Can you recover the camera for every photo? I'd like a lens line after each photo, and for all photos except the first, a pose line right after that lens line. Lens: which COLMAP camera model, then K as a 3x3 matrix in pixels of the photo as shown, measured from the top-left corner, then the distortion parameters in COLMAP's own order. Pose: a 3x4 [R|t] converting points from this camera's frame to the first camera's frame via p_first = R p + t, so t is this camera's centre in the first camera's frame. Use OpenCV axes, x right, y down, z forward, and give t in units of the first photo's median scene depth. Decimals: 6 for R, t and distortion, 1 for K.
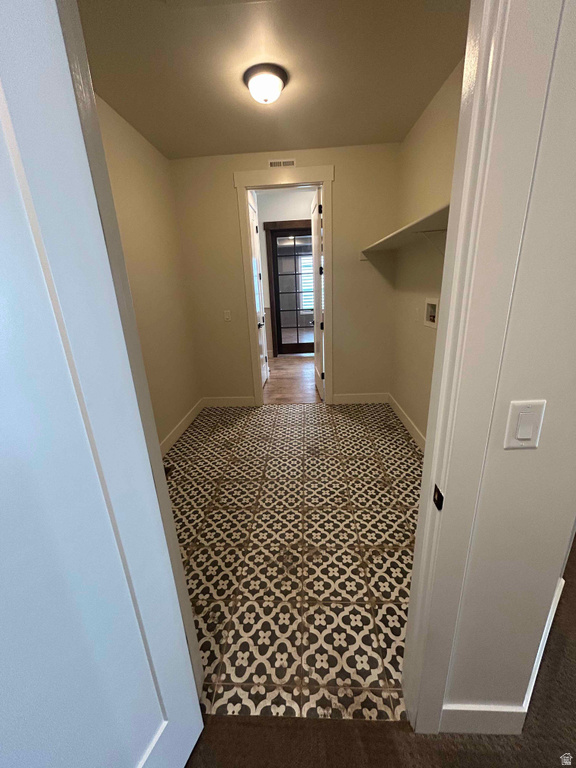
lens RADIAL K [[310.2, 0, 289.2], [0, 310.2, 382.8], [0, 0, 1]] dist [0.002179, 0.000835]
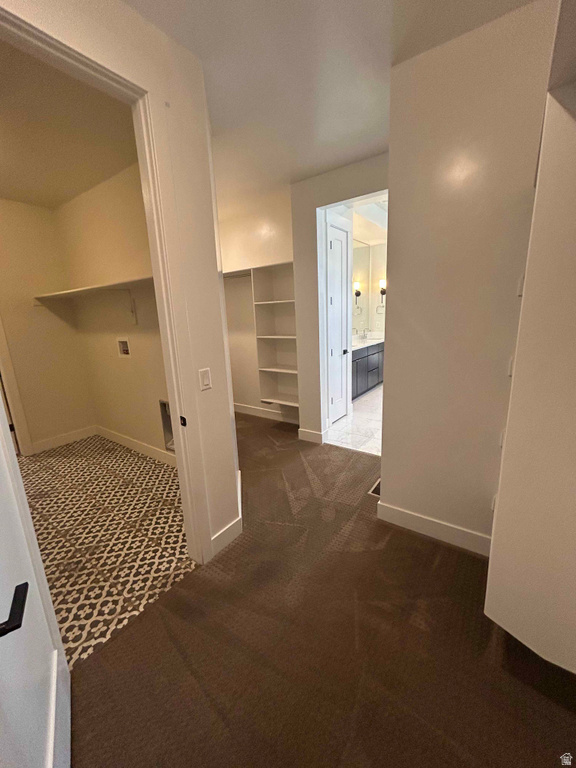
lens RADIAL K [[310.2, 0, 288.0], [0, 310.2, 383.3], [0, 0, 1]] dist [0.002179, 0.000835]
pose [[0.546118, -0.165347, 0.821228, -0.428482], [0.271147, 0.962444, 0.013466, 0.146245], [-0.792612, 0.215319, 0.570442, -0.433650]]
